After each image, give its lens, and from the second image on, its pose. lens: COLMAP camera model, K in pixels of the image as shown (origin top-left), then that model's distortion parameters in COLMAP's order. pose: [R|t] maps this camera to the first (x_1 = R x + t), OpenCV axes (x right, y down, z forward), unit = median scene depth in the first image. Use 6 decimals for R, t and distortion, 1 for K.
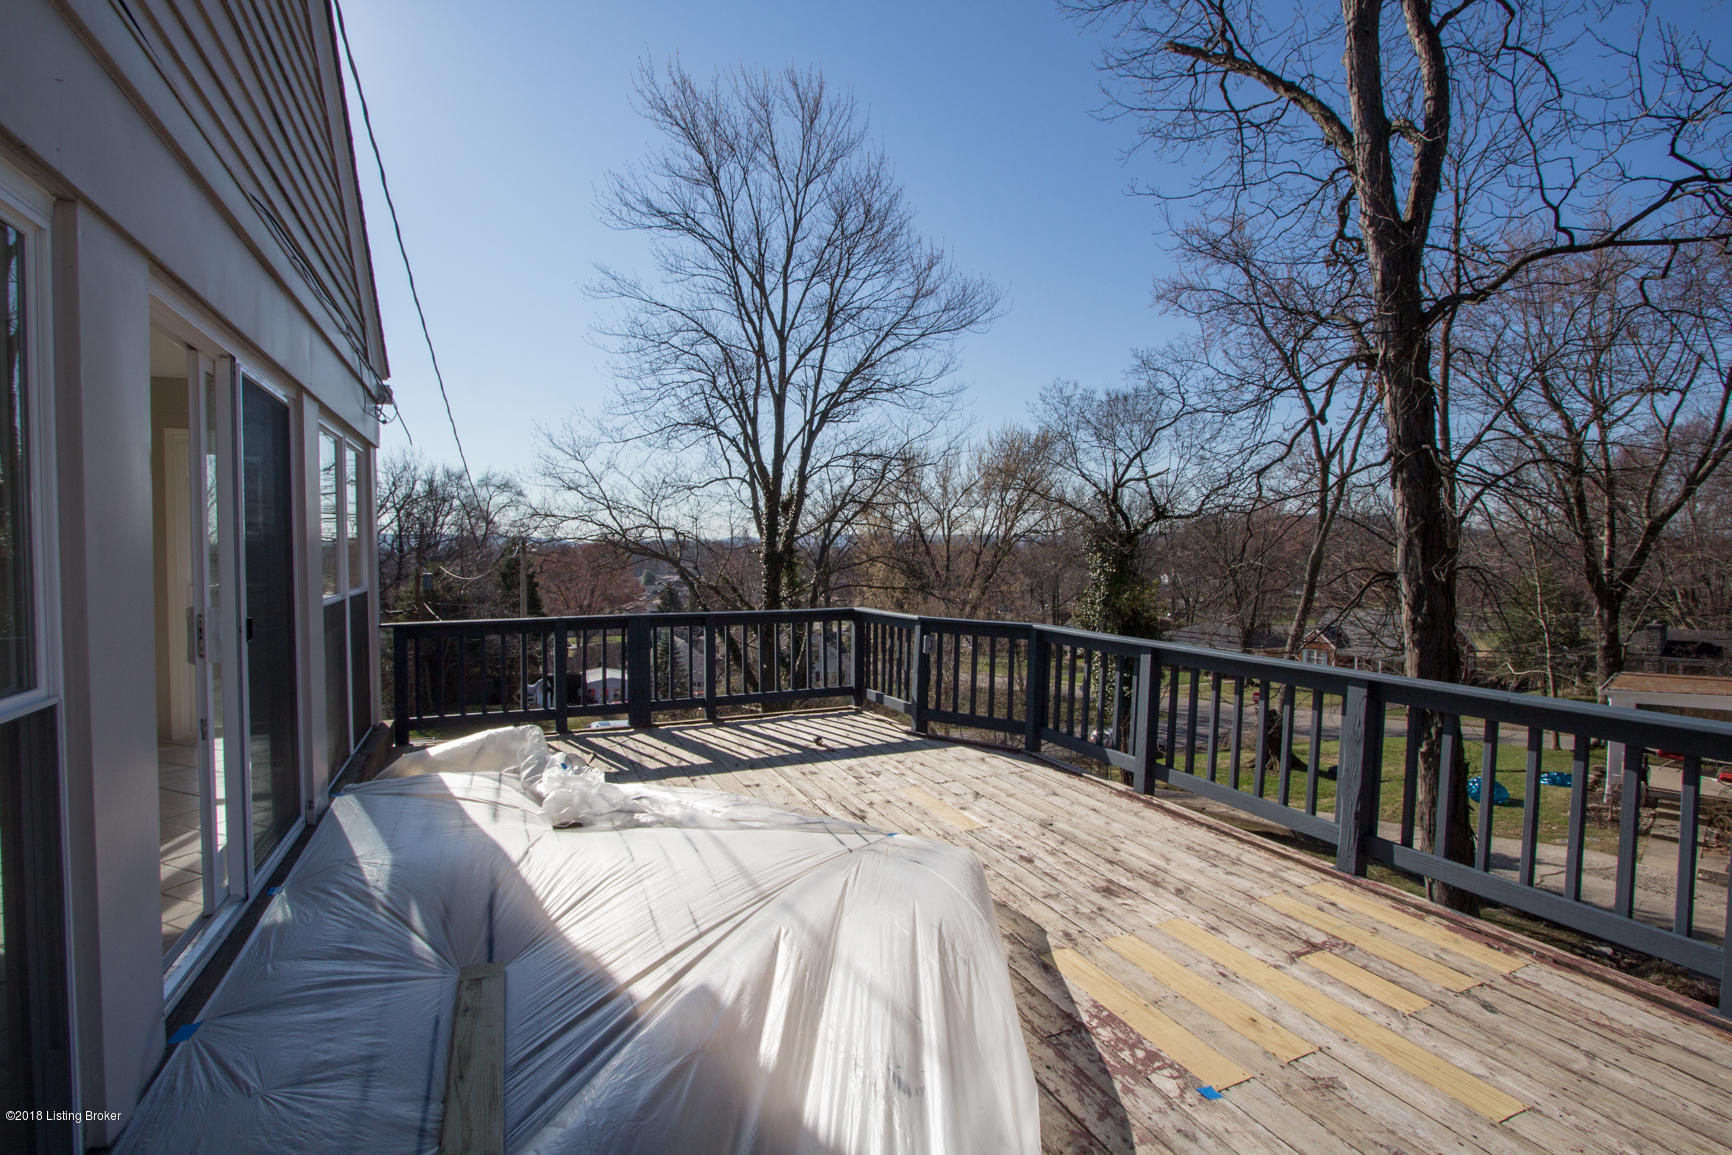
lens RADIAL K [[809.7, 0, 863.5], [0, 809.7, 572.7], [0, 0, 1]] dist [-0.002239, -0.000115]
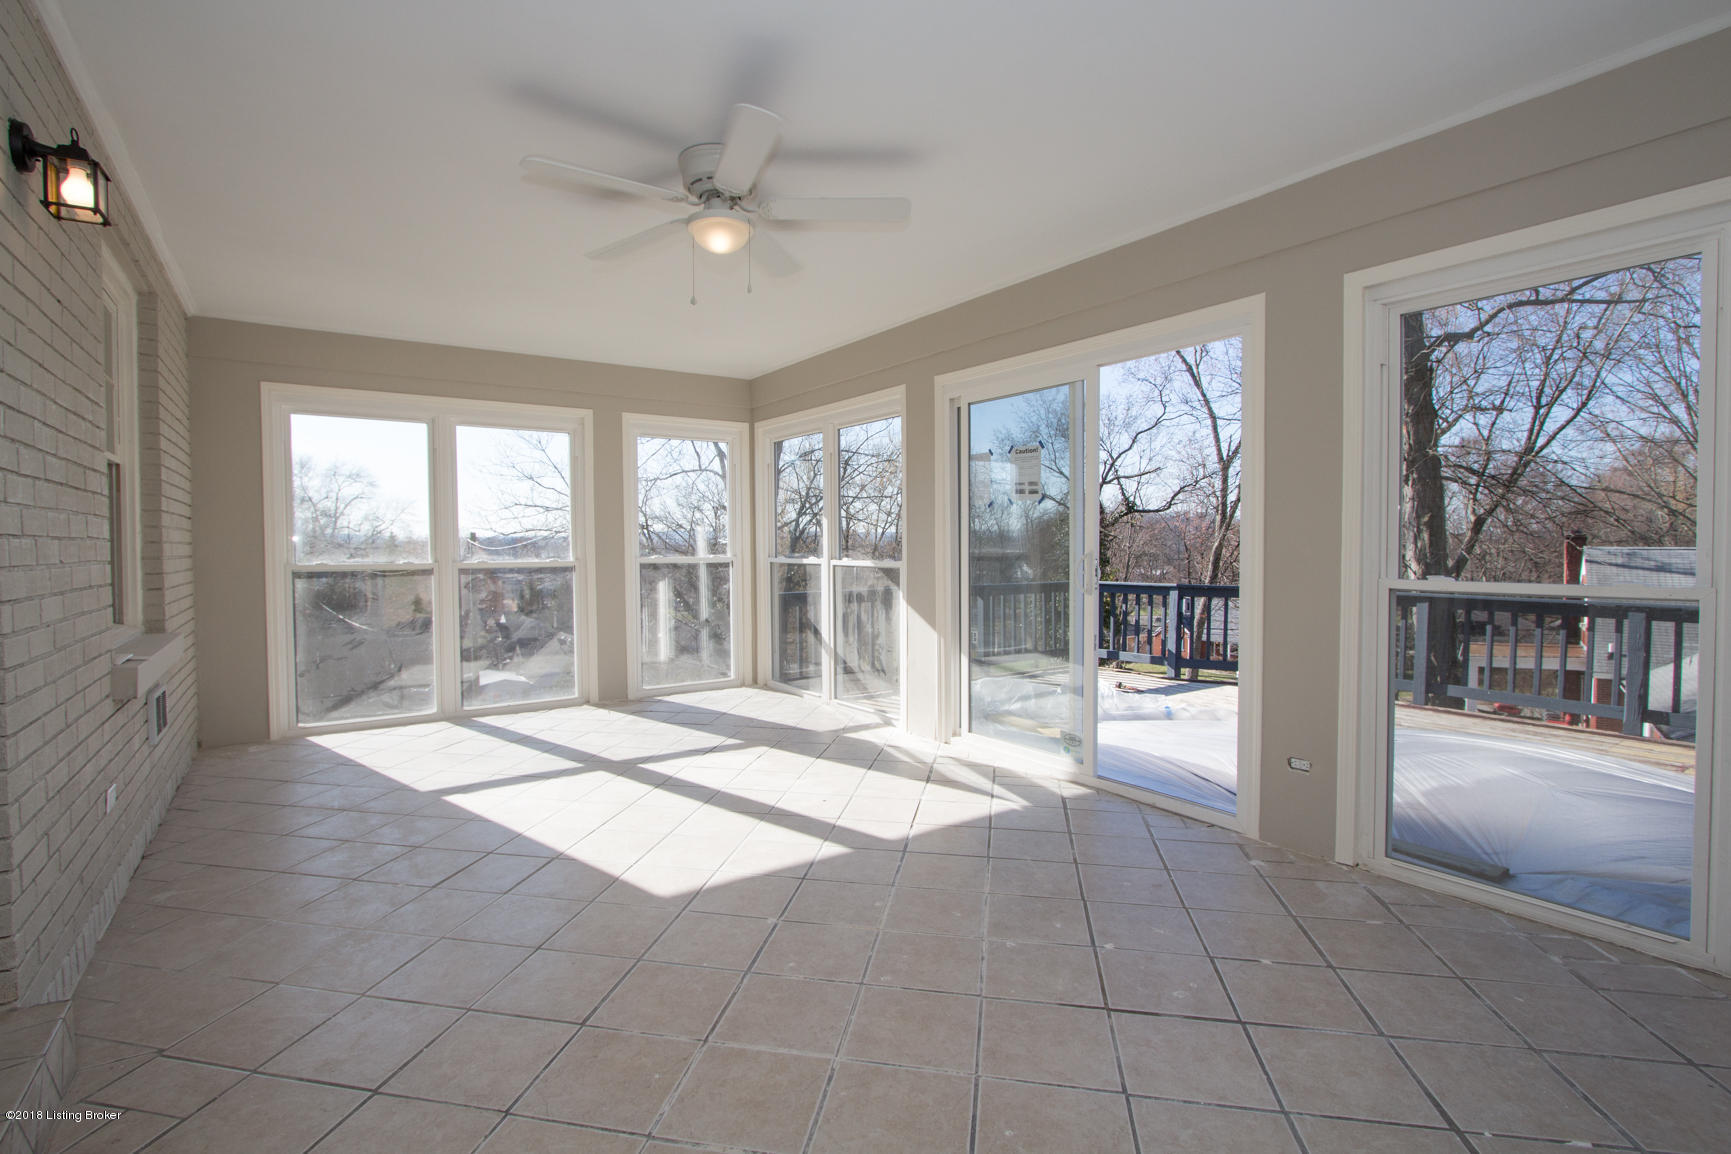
lens RADIAL K [[809.2, 0, 867.9], [0, 809.2, 579.9], [0, 0, 1]] dist [-0.002239, -0.000115]
pose [[0.983652, -0.008309, 0.179887, -0.195409], [0.006033, 0.999895, 0.013195, 0.009714], [-0.179978, -0.011894, 0.983599, -0.040473]]
